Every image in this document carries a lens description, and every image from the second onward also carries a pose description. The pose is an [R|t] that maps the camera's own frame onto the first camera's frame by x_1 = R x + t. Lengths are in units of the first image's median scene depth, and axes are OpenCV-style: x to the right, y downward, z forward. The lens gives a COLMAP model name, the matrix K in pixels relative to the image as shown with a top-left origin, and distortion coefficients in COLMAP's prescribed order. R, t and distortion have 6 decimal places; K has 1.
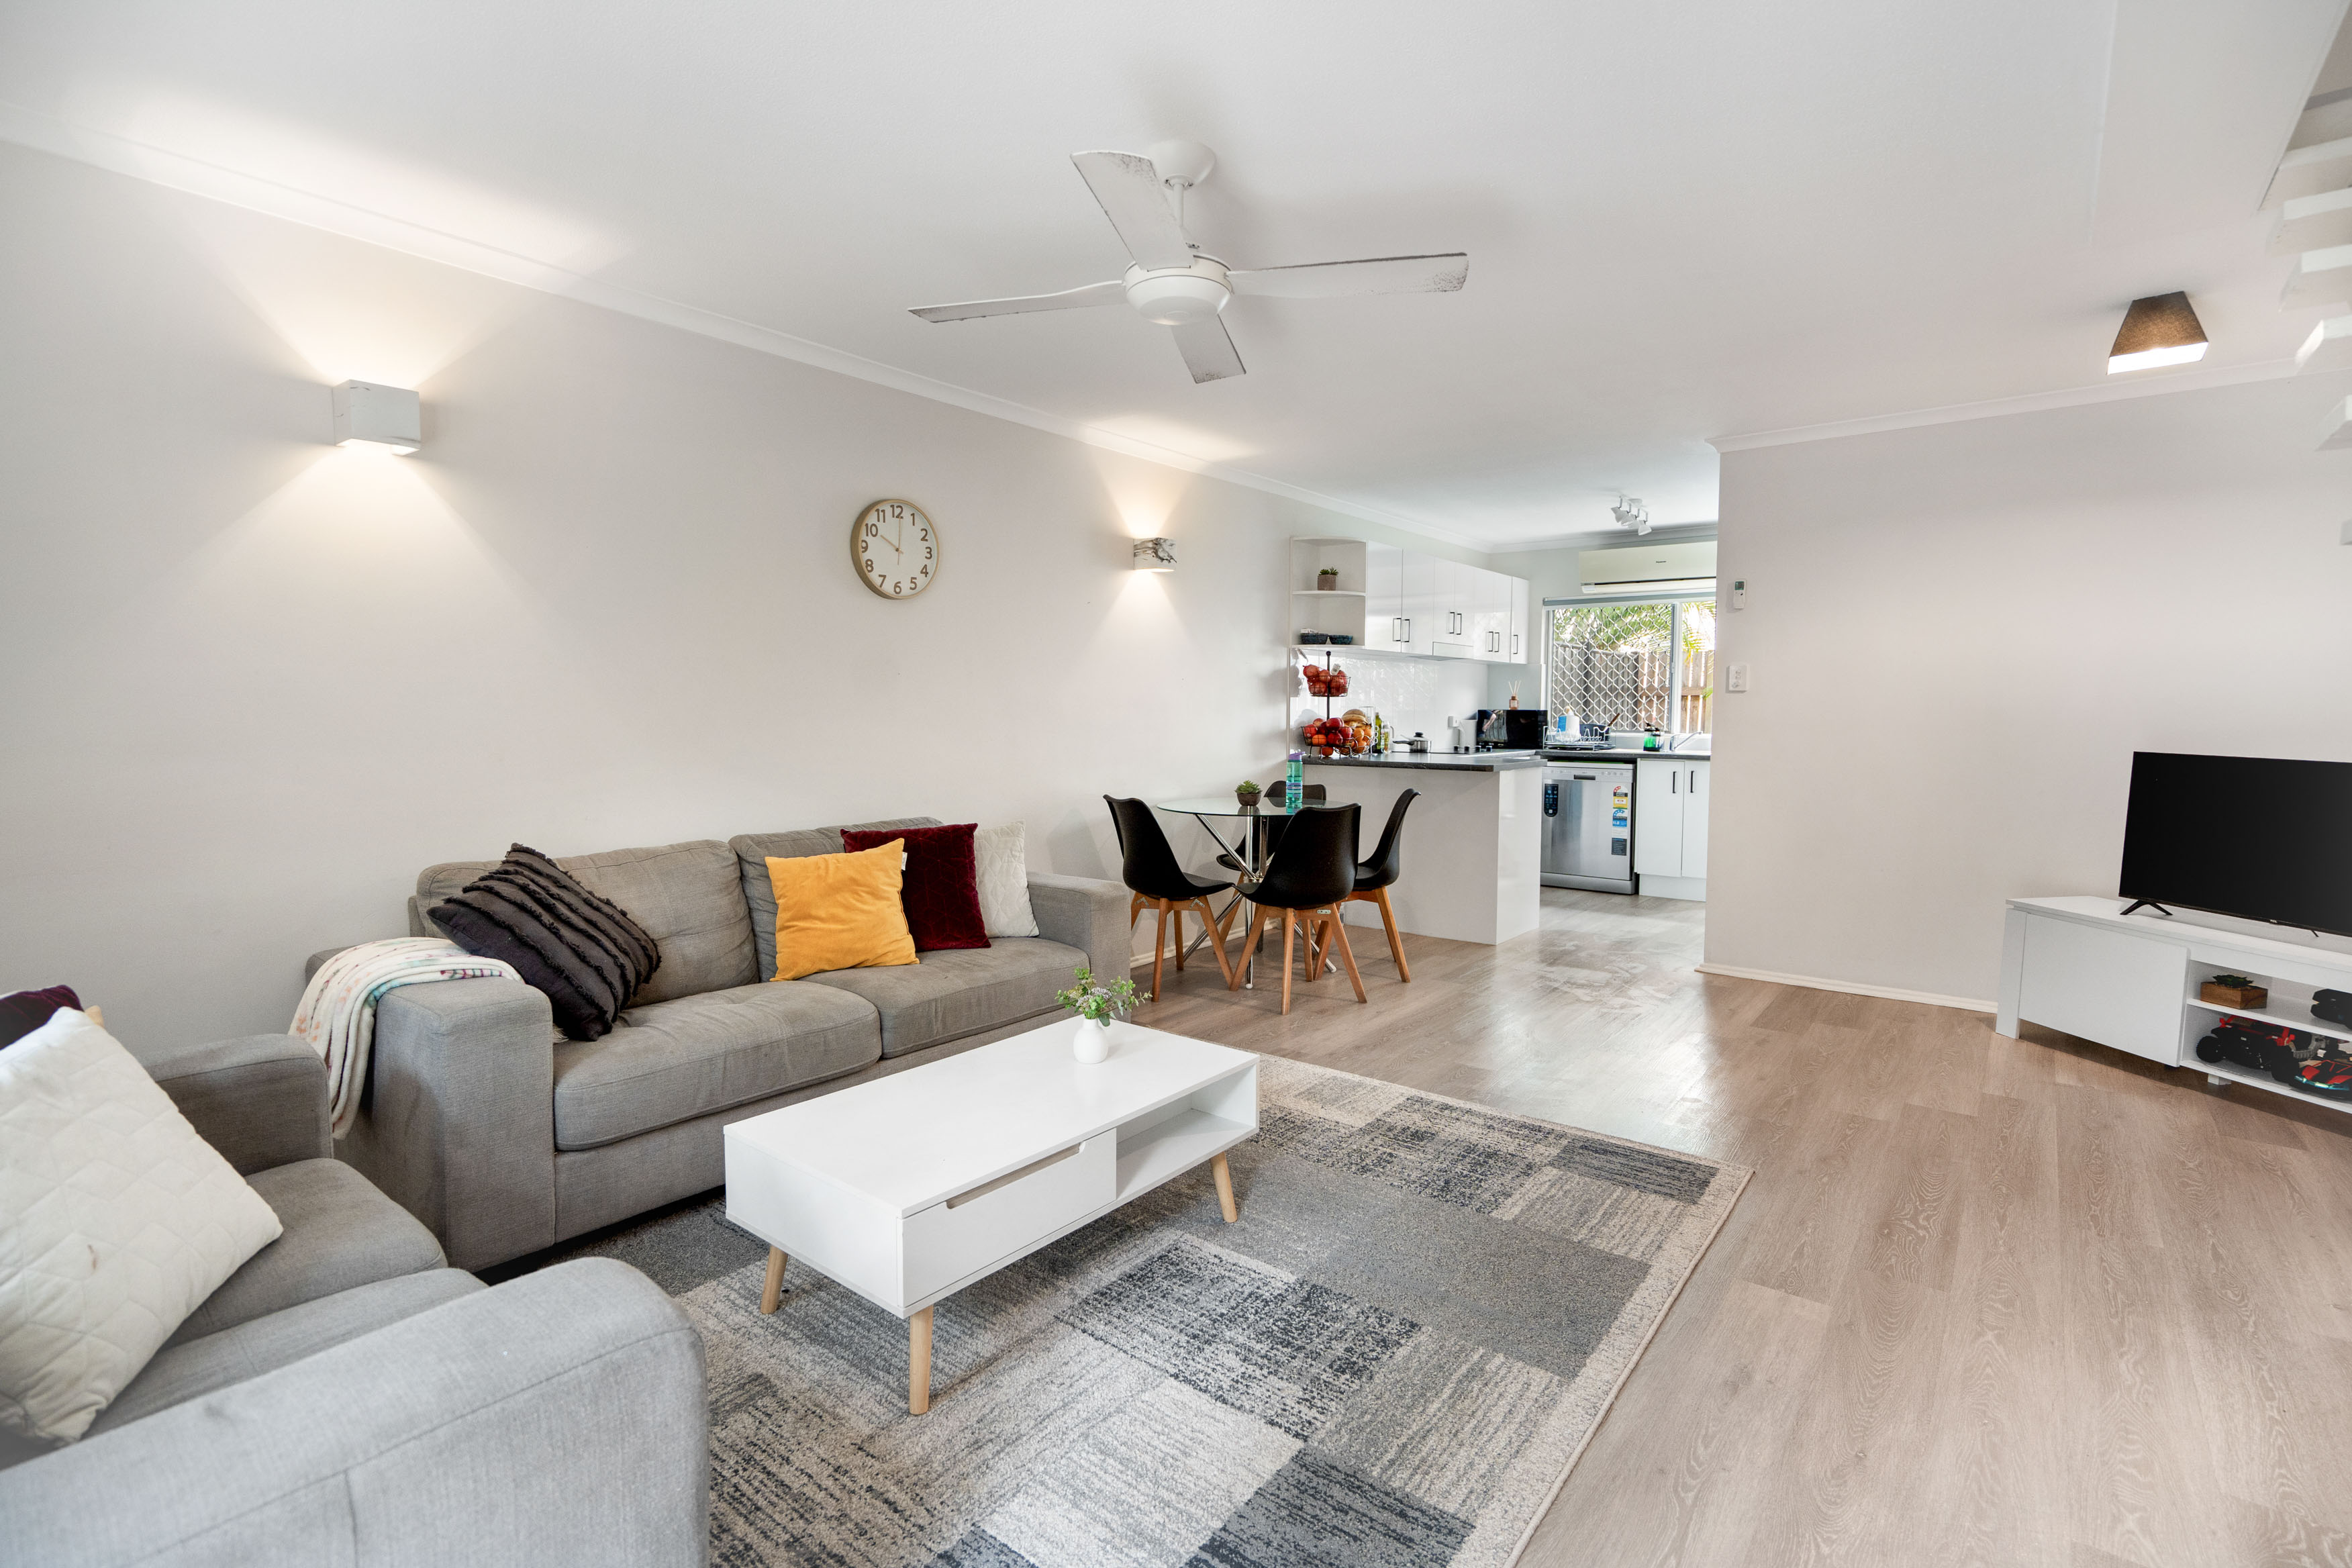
lens RADIAL K [[1085.9, 0, 1170.6], [0, 1085.9, 767.0], [0, 0, 1]] dist [0.001679, 0.000019]
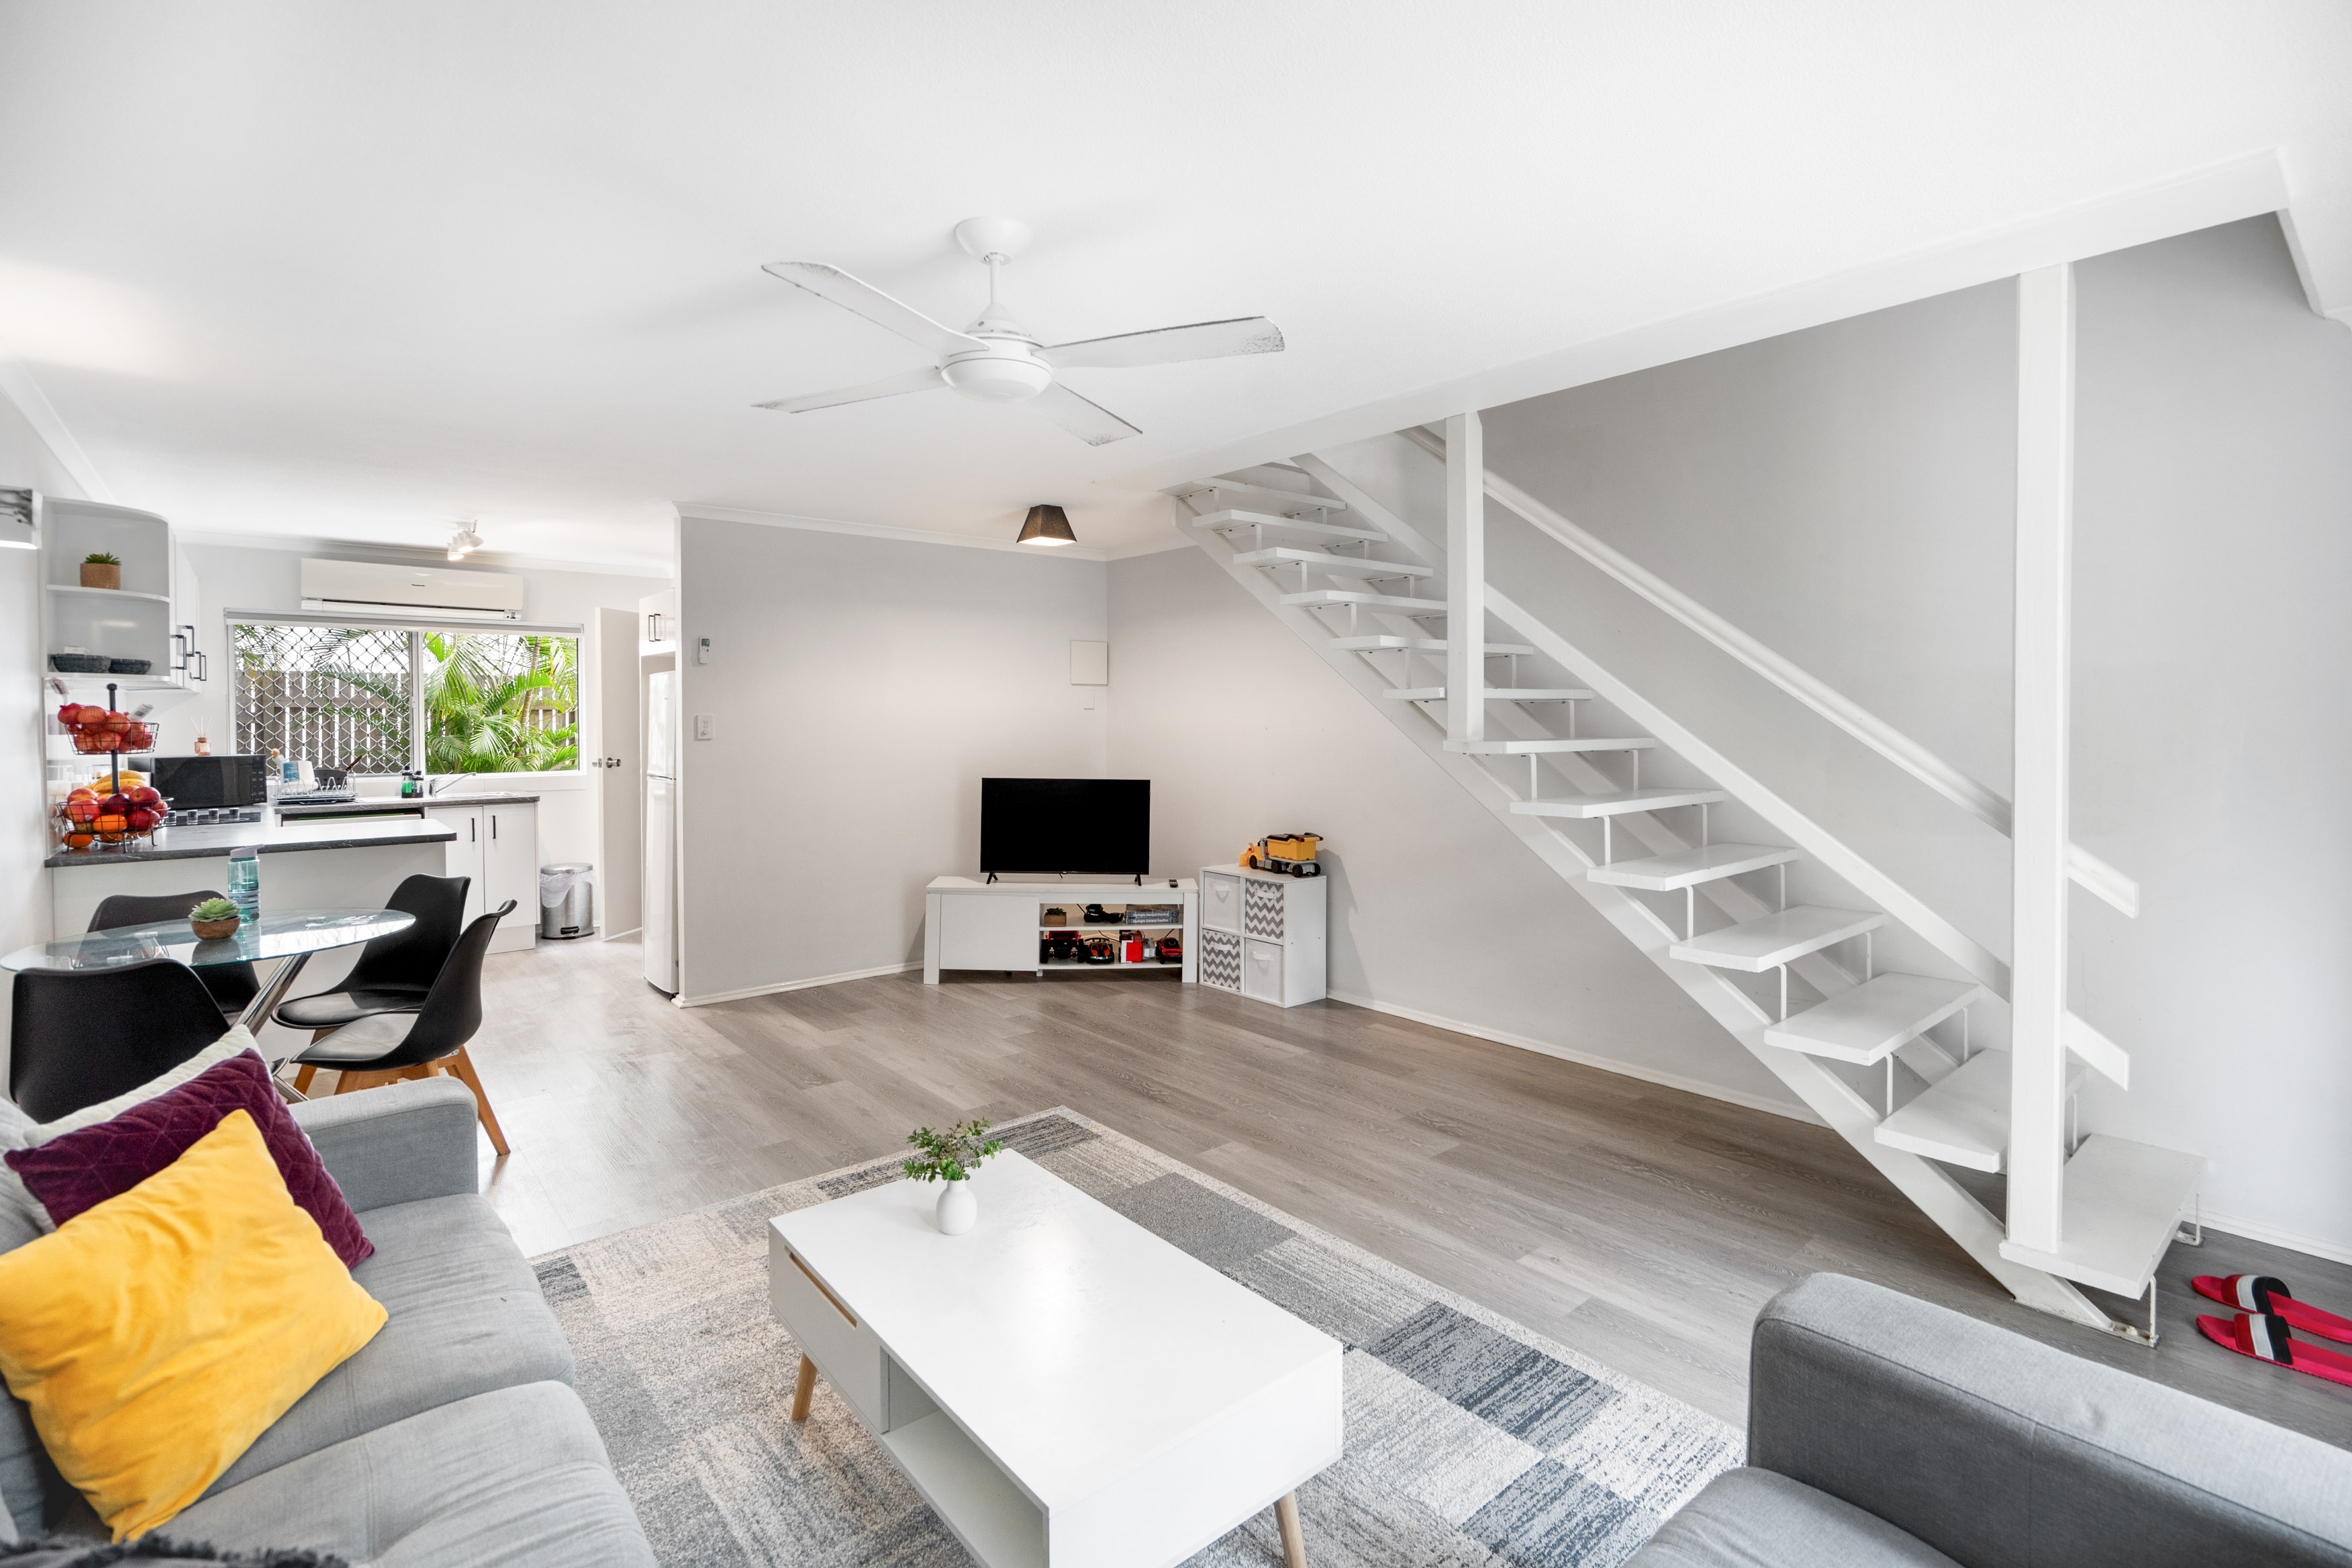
lens RADIAL K [[1083.0, 0, 1167.4], [0, 1083.0, 729.6], [0, 0, 1]] dist [-0.000151, 0.000015]
pose [[0.203805, -0.017554, 0.978854, -0.342968], [0.057459, 0.998330, 0.005940, -0.046151], [-0.977324, 0.055034, 0.204473, 0.255259]]
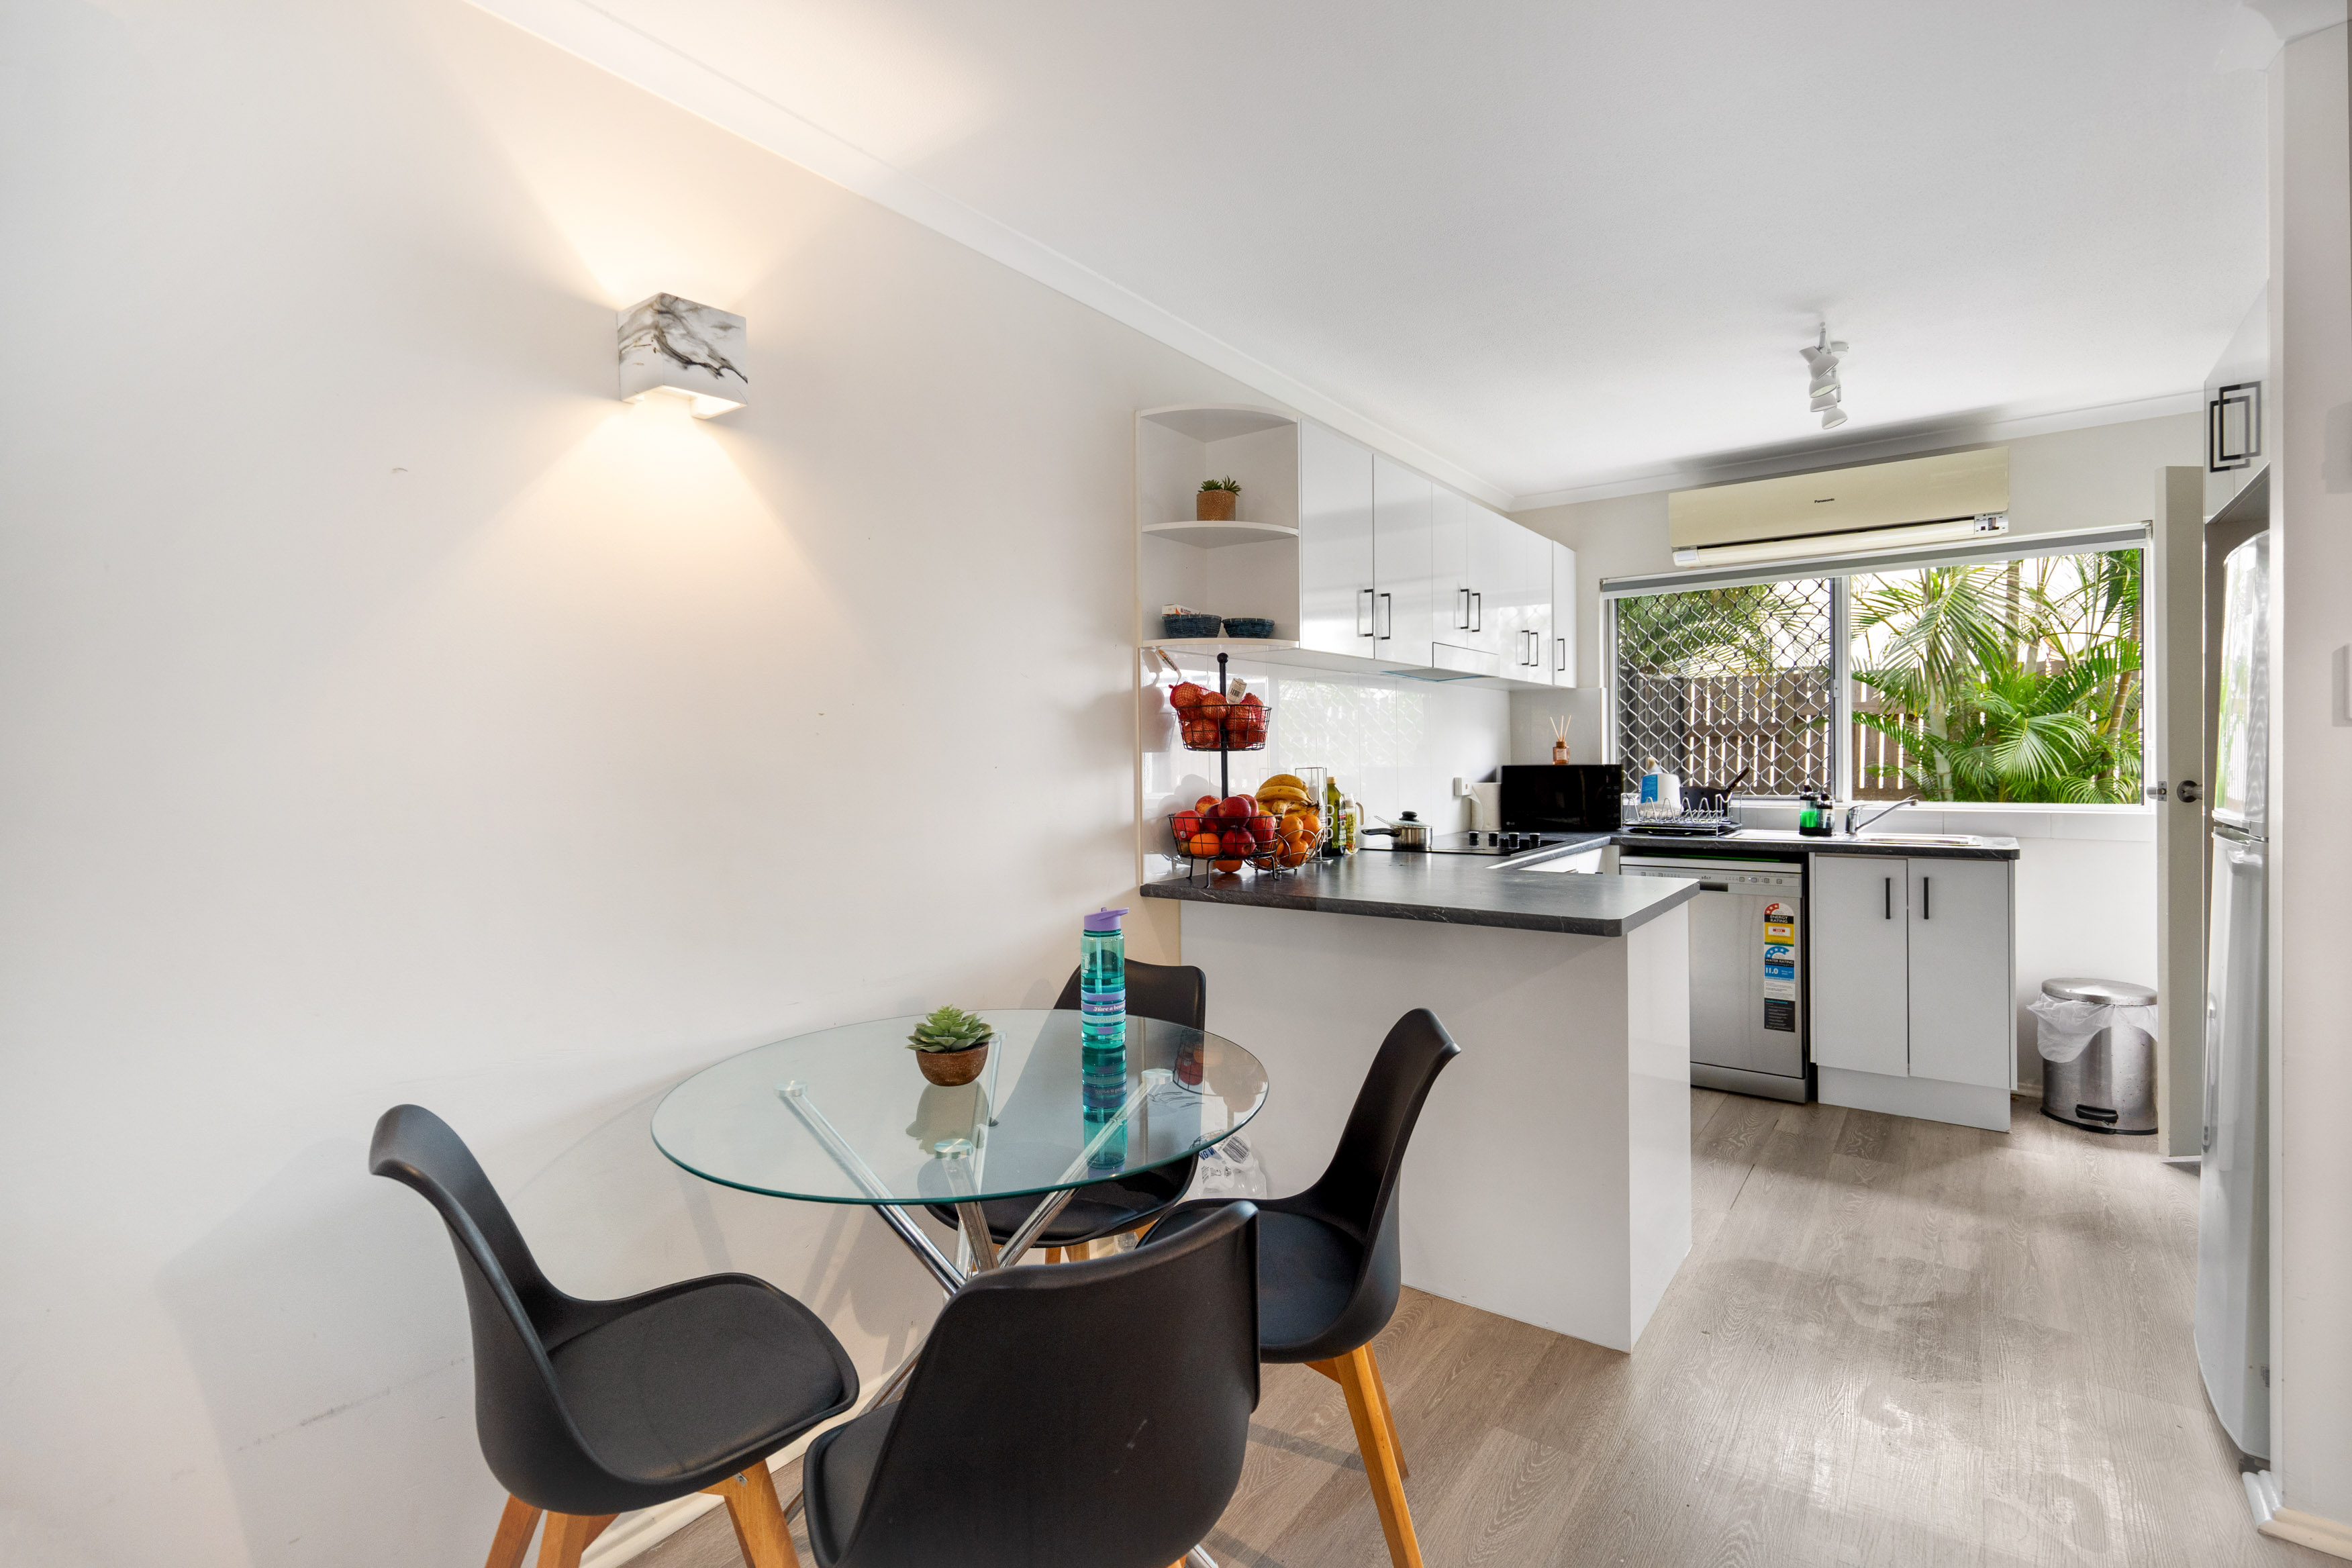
lens RADIAL K [[1085.9, 0, 1170.6], [0, 1085.9, 767.0], [0, 0, 1]] dist [0.001679, 0.000019]
pose [[0.999139, -0.016839, 0.037906, 0.102127], [0.018459, 0.998913, -0.042800, -0.037340], [-0.037145, 0.043463, 0.998364, 0.524920]]
